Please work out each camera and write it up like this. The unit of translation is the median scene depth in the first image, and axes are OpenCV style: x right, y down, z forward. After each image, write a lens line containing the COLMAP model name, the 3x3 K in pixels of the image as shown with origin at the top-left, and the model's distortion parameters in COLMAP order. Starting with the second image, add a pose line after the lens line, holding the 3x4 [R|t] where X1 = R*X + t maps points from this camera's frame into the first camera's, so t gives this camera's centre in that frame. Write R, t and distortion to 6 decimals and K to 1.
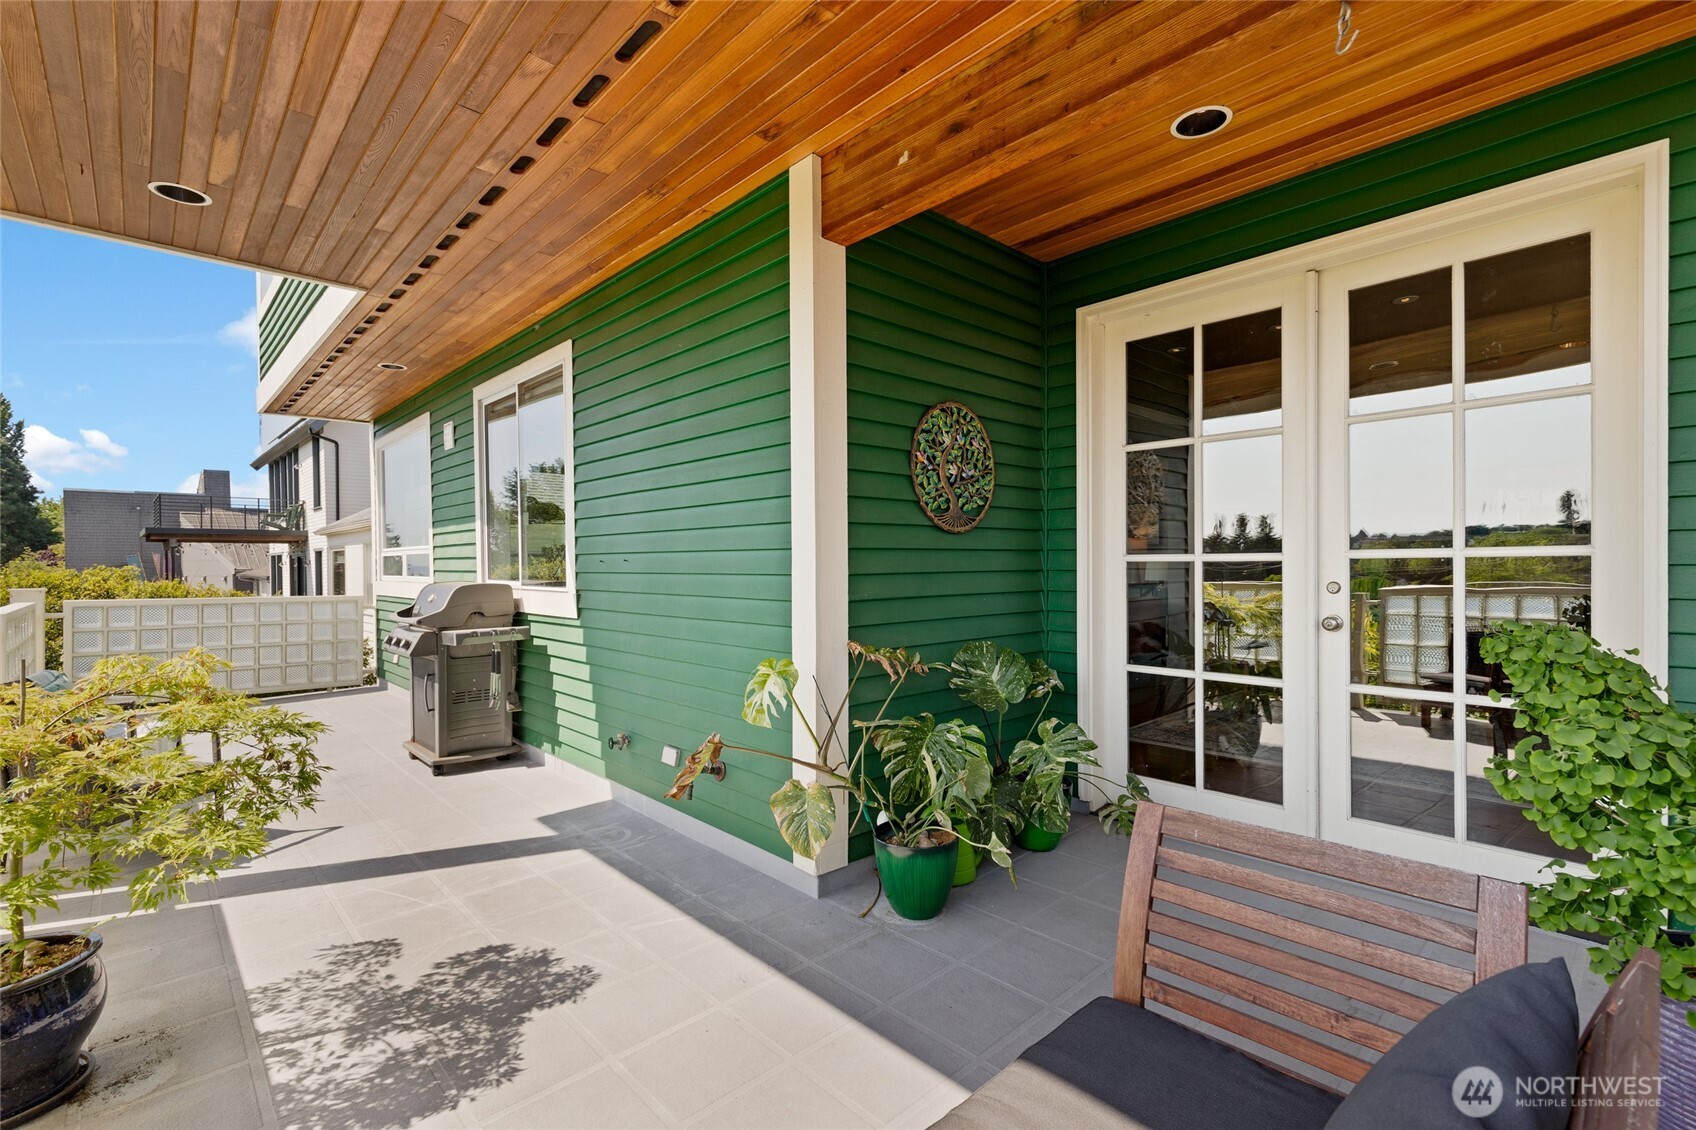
lens RADIAL K [[759.2, 0, 839.4], [0, 759.2, 568.4], [0, 0, 1]] dist [0.000798, -0.000165]
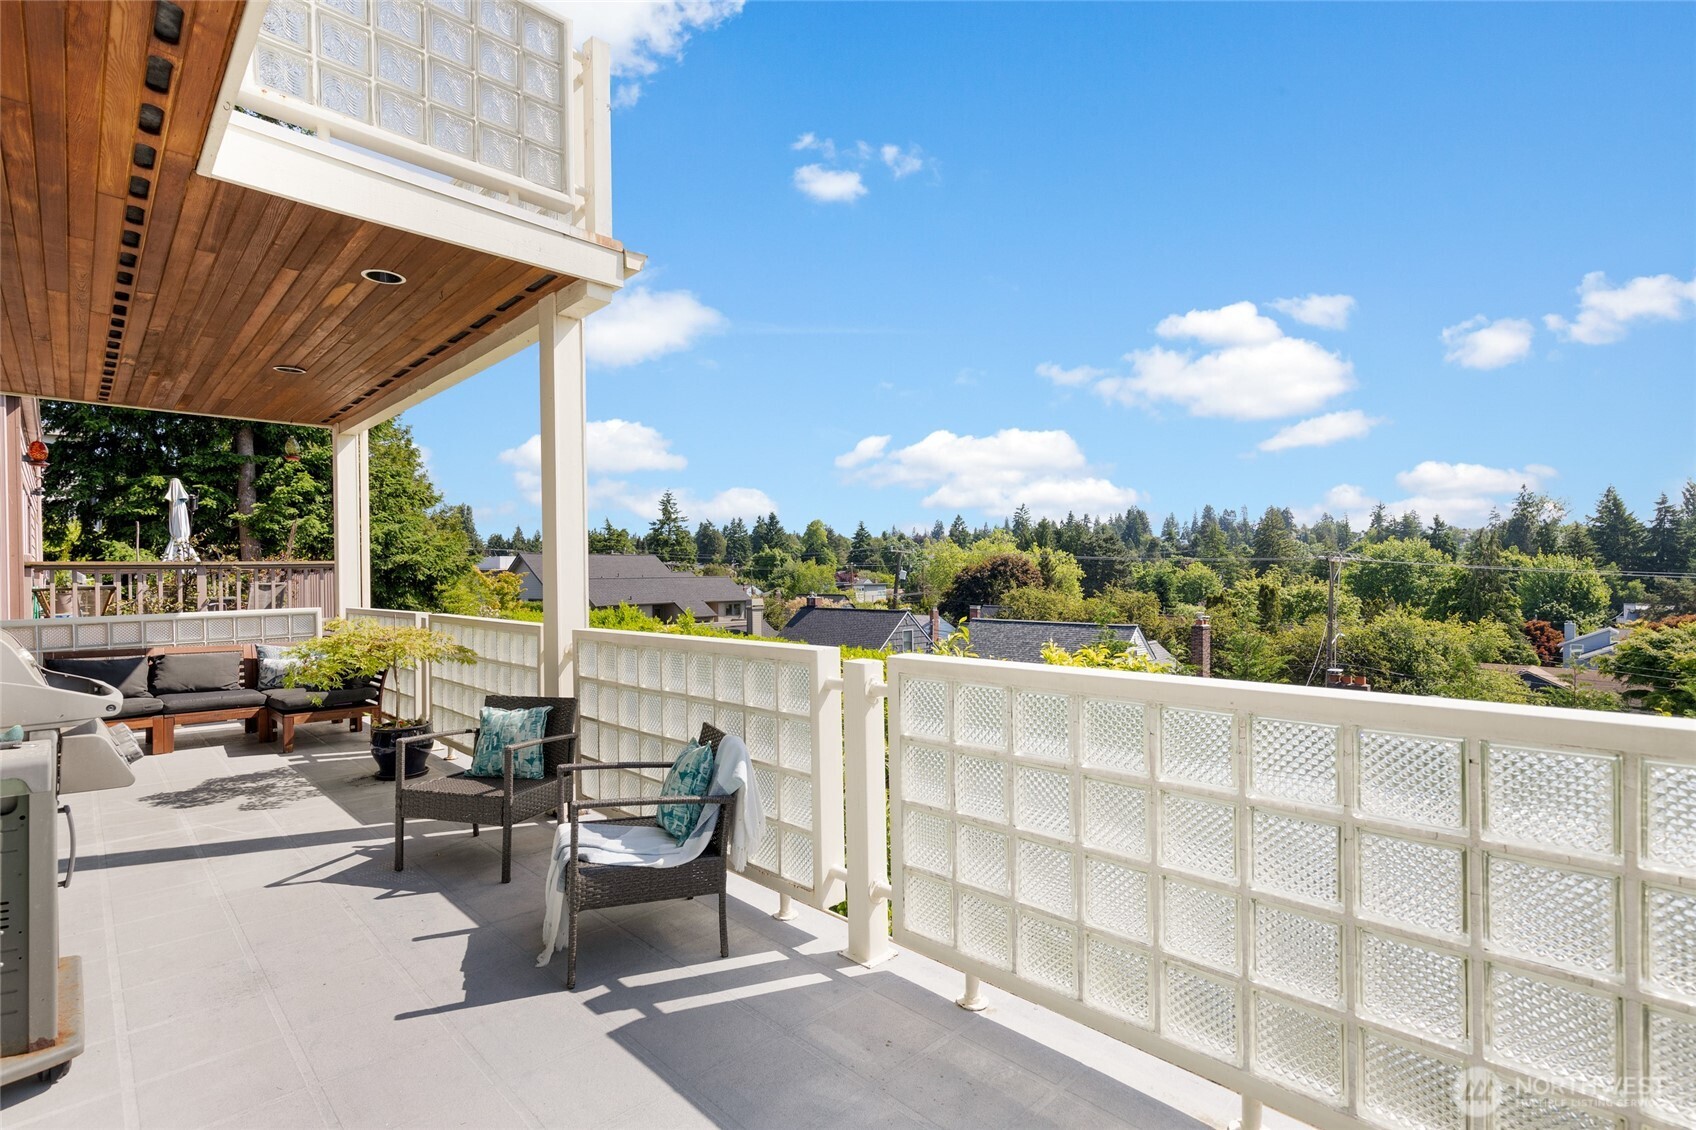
lens RADIAL K [[775.6, 0, 848.0], [0, 775.6, 565.0], [0, 0, 1]] dist [-0.000247, -0.000029]
pose [[-0.998853, 0.029186, -0.037964, -1.483385], [0.028943, 0.999557, 0.006942, -0.005186], [0.038150, 0.005835, -0.999255, 2.183358]]
